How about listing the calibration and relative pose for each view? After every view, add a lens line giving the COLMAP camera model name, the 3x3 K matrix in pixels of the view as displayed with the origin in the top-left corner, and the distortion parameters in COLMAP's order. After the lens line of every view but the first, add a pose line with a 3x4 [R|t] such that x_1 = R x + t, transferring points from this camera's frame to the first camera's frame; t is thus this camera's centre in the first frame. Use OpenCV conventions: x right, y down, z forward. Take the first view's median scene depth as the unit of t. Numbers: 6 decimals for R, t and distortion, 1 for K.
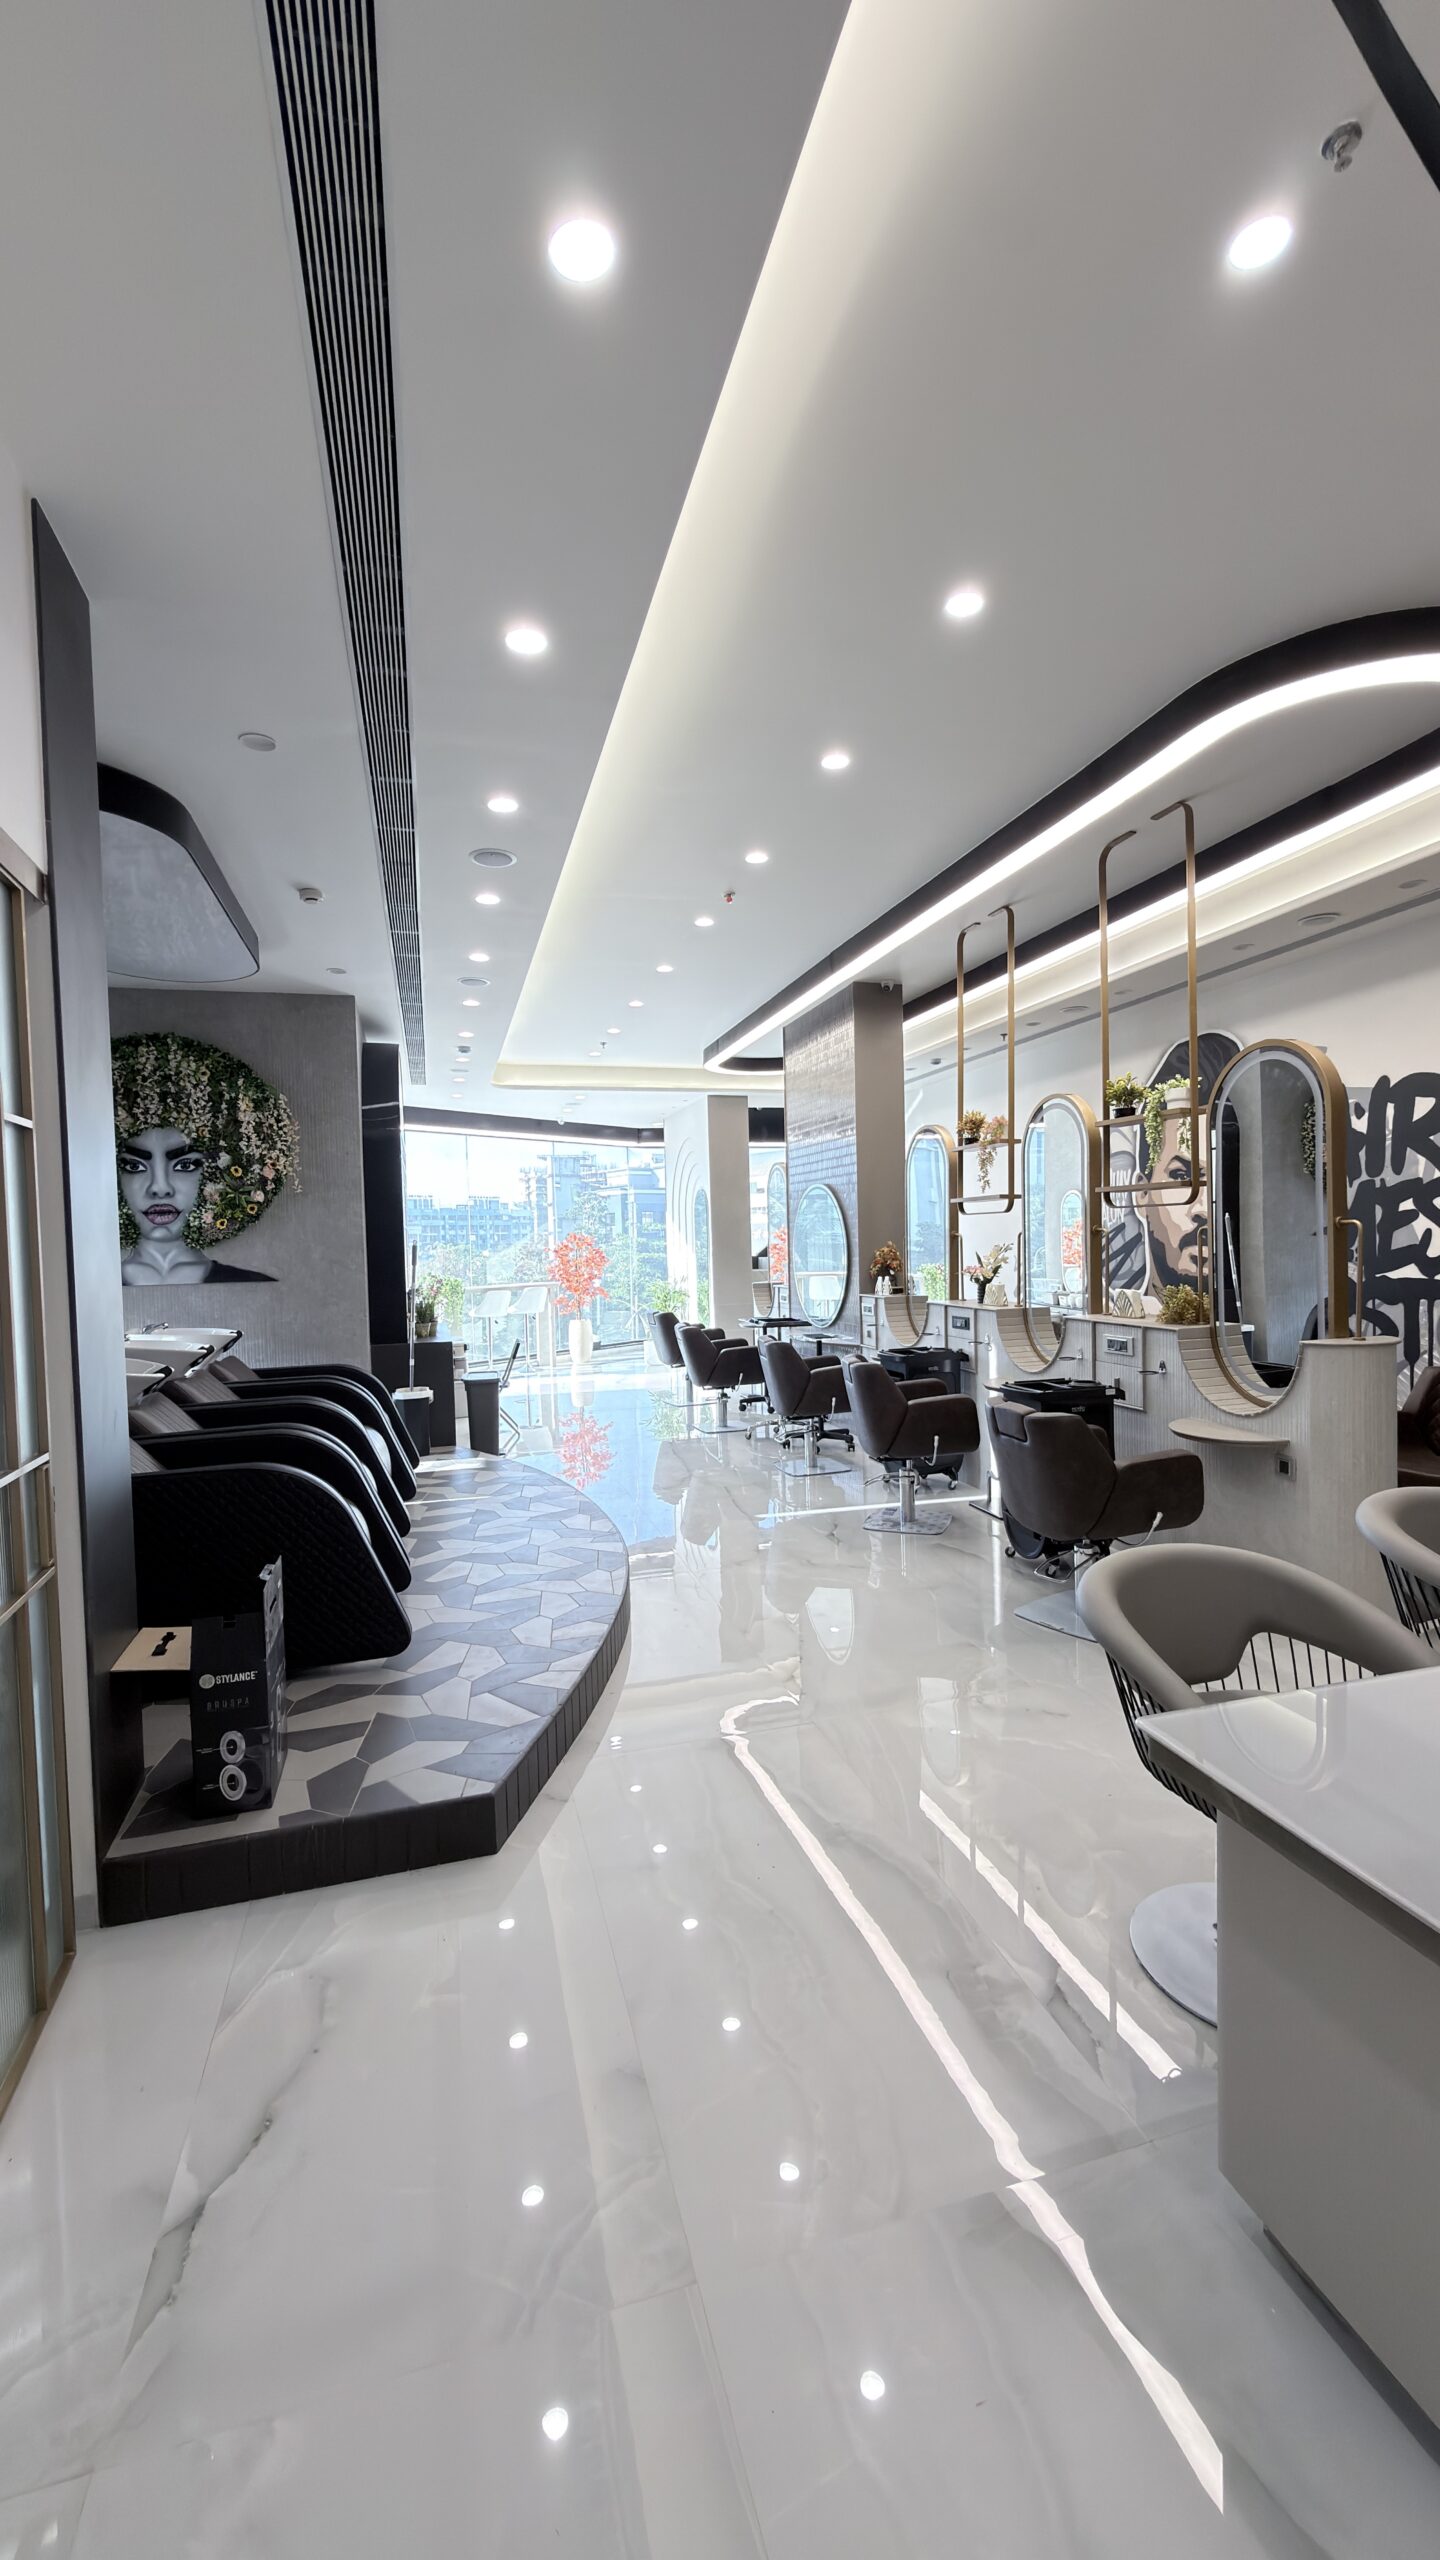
lens RADIAL K [[1043.0, 0, 708.5], [0, 1043.0, 1279.8], [0, 0, 1]] dist [0.004074, -0.001005]
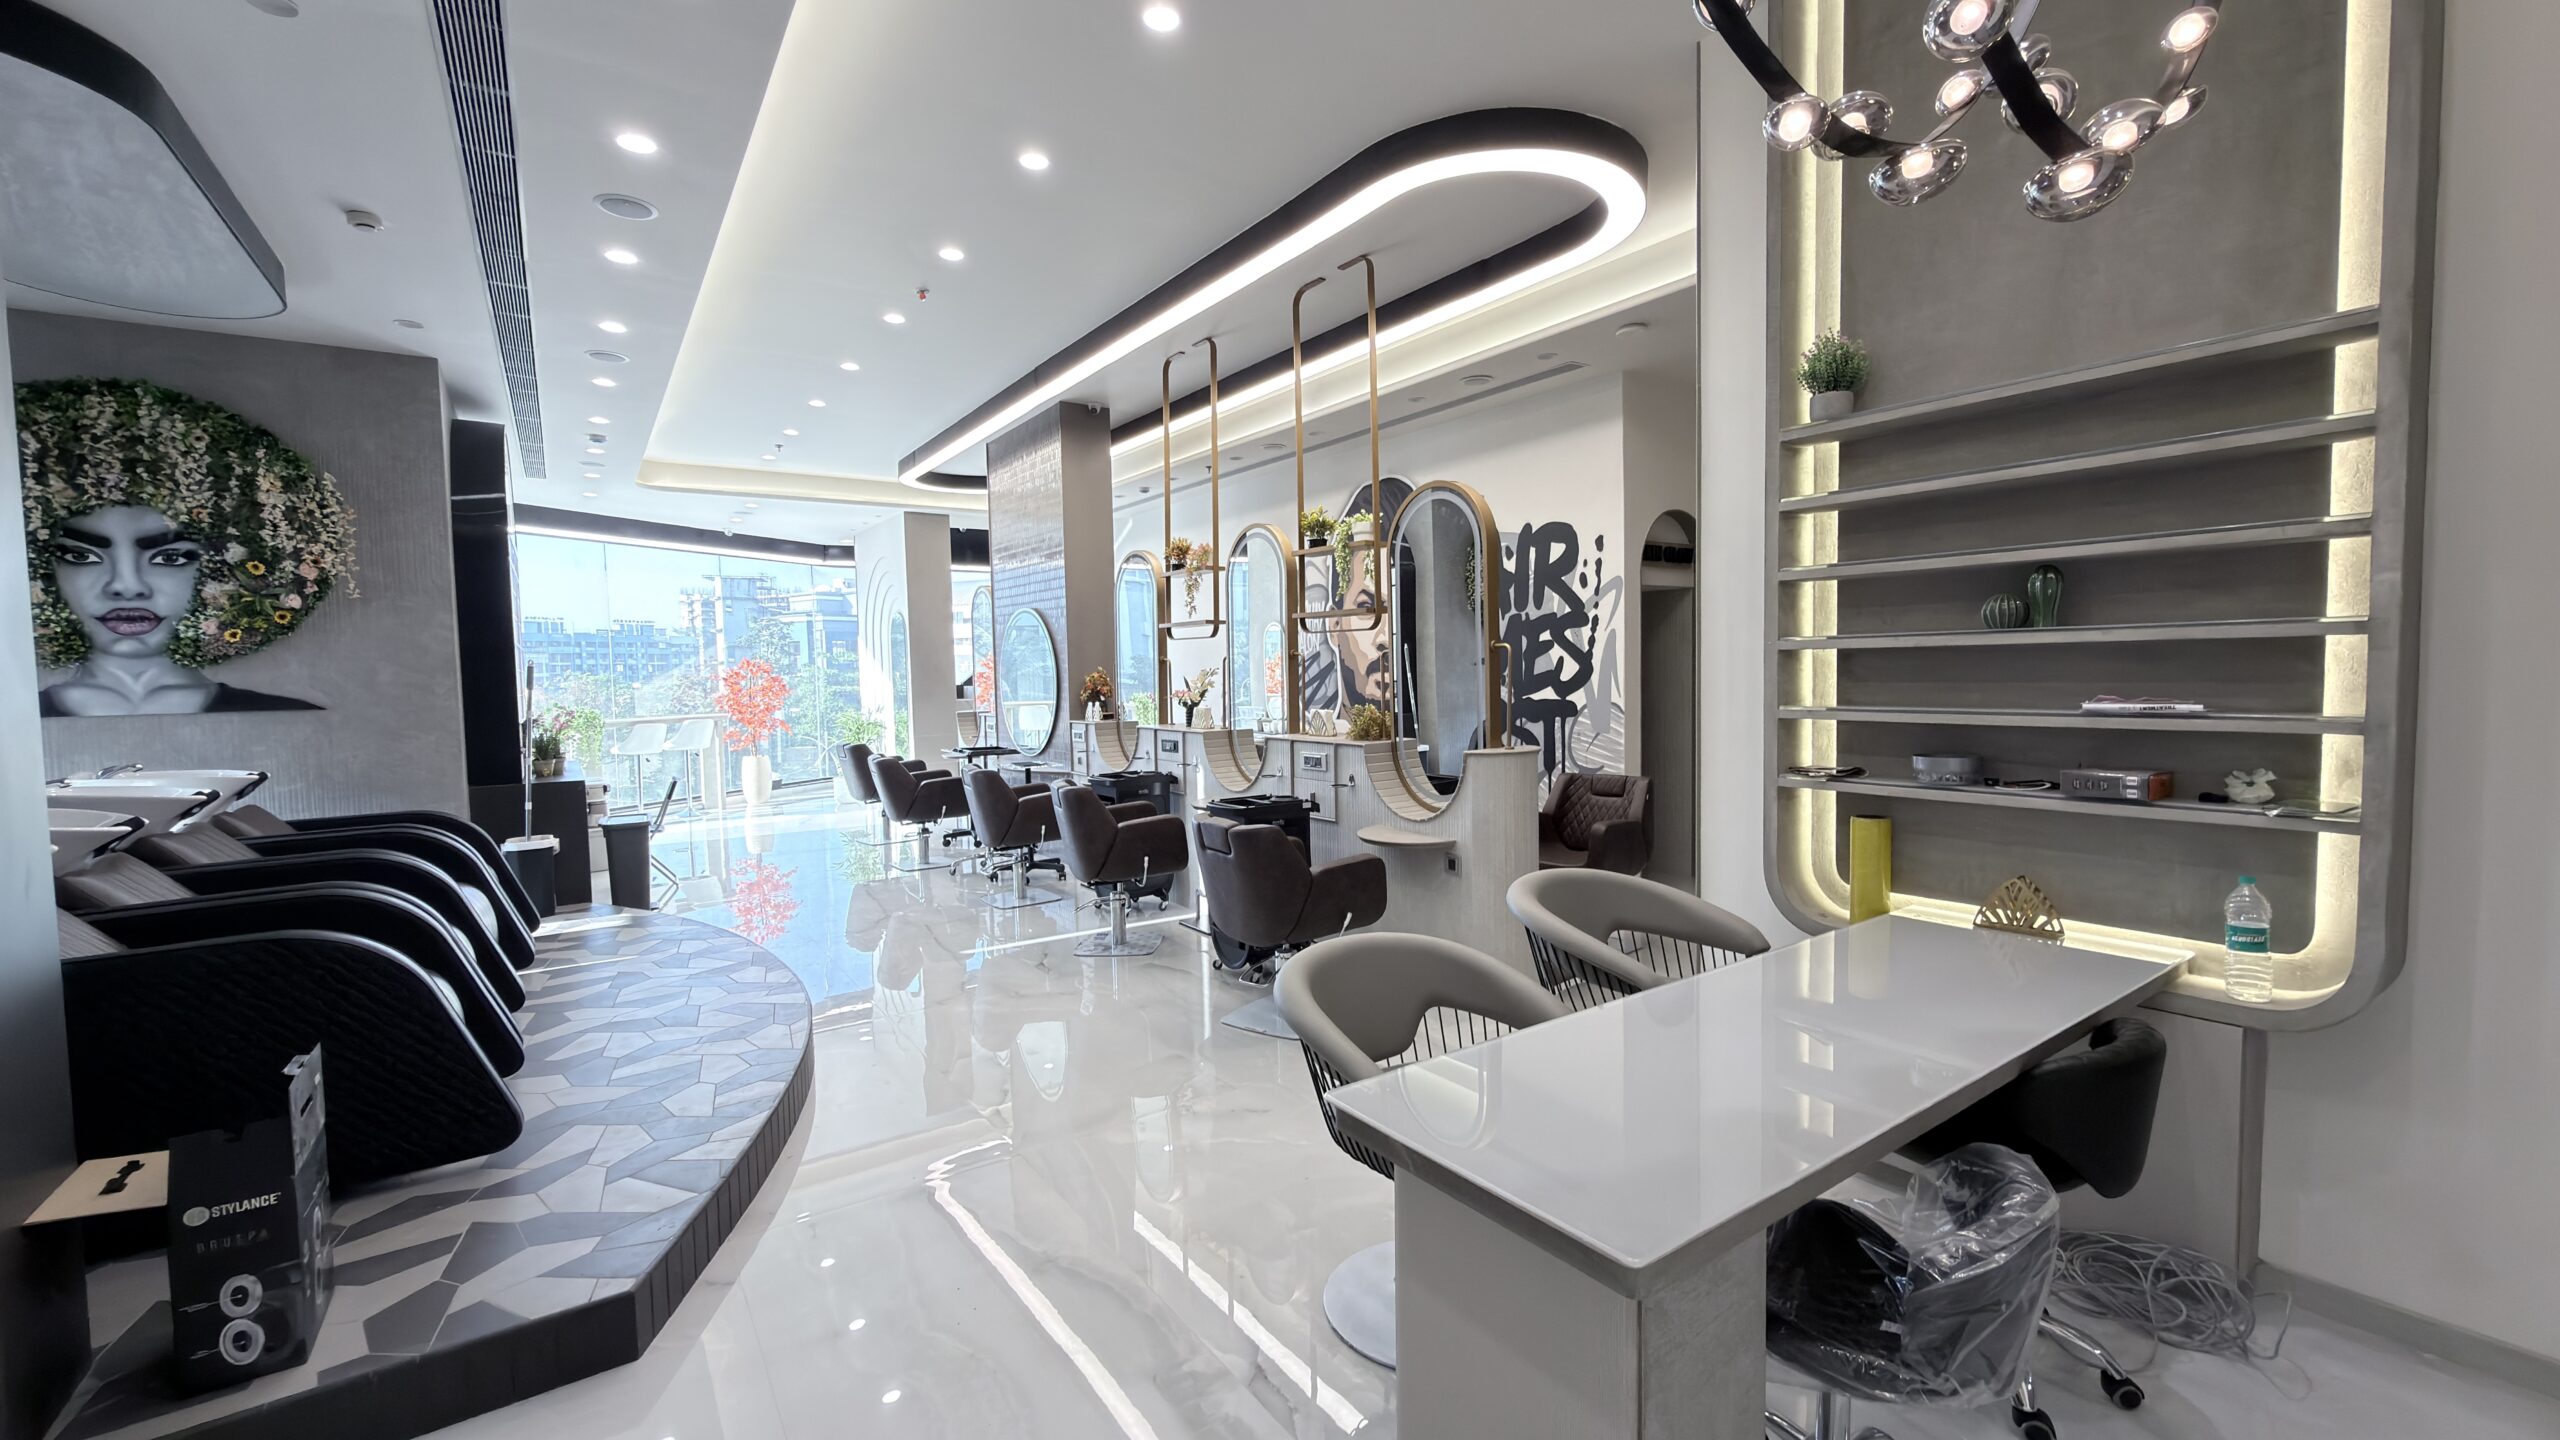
lens RADIAL K [[1043.0, 0, 1285.1], [0, 1043.0, 723.4], [0, 0, 1]] dist [0.004074, -0.001005]
pose [[0.941529, -0.011215, 0.336746, 0.006784], [0.008342, 0.999915, 0.009976, 0.011266], [-0.336829, -0.006584, 0.941543, 0.007728]]
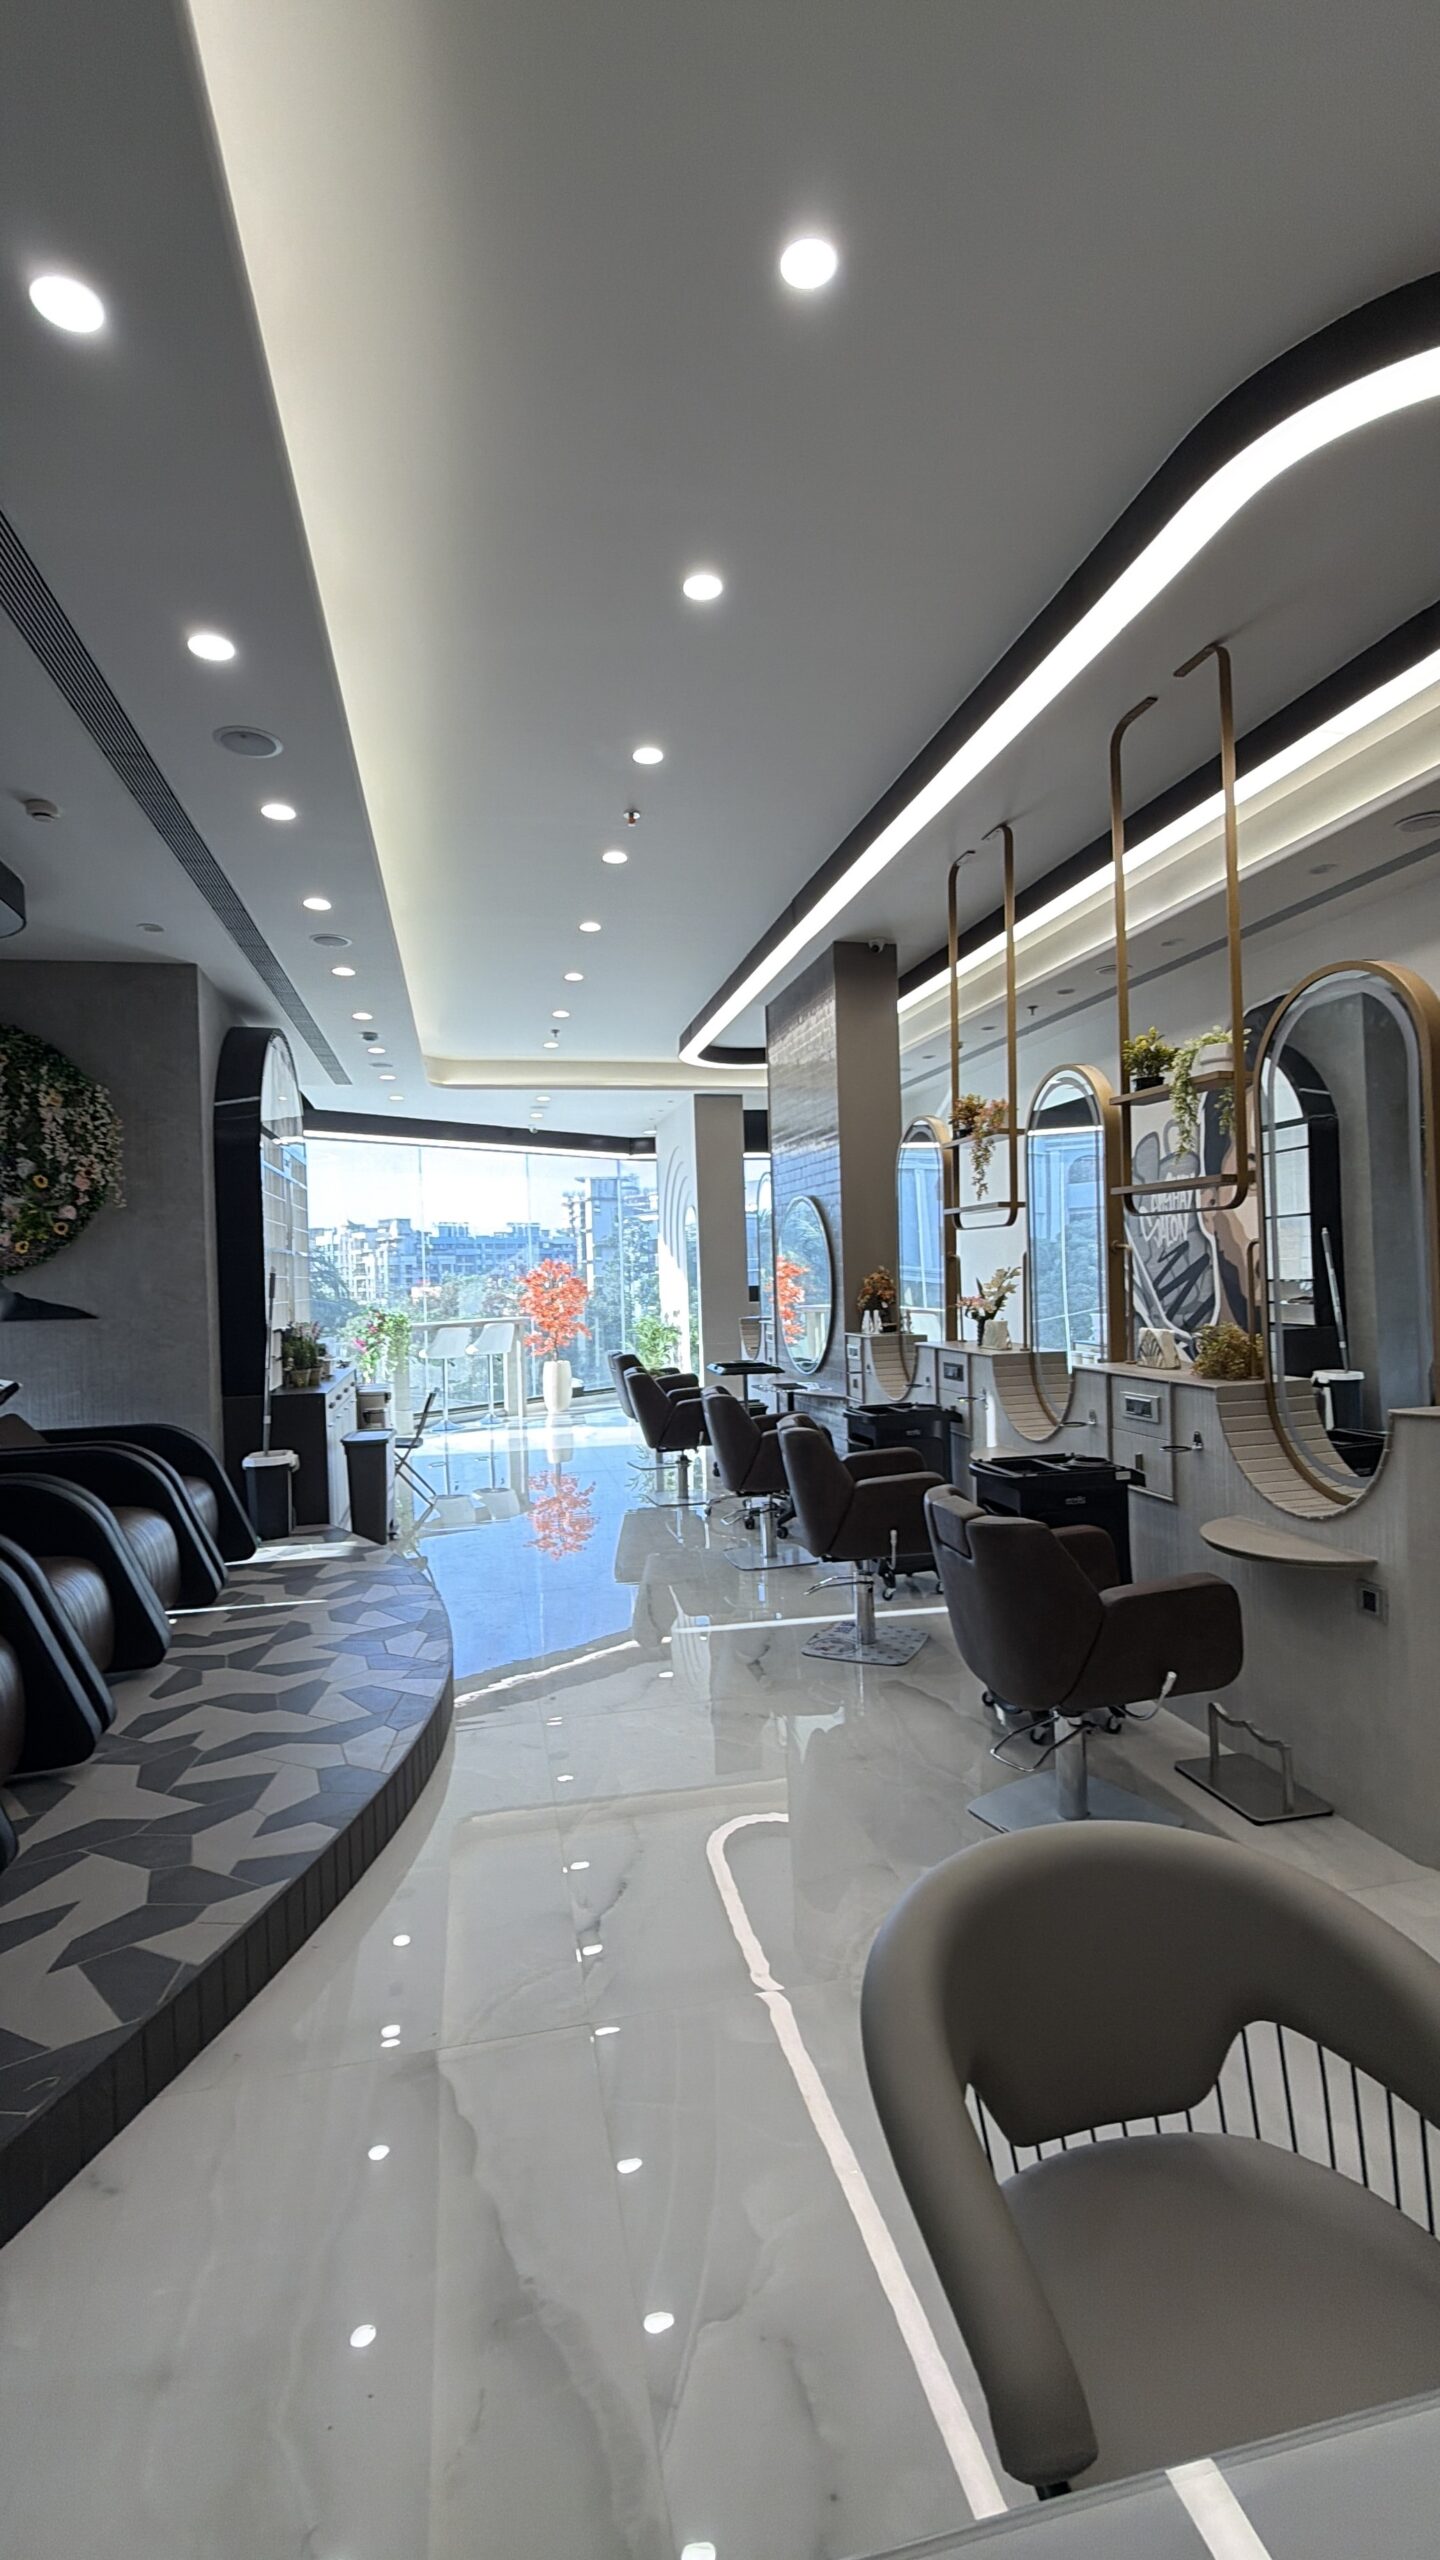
lens RADIAL K [[1121.7, 0, 721.7], [0, 1121.7, 1279.6], [0, 0, 1]] dist [-0.001732, 0.000655]
pose [[0.998388, -0.003846, -0.056618, 0.132406], [0.002180, 0.999564, -0.029462, -0.002272], [0.056707, 0.029291, 0.997961, 0.191411]]
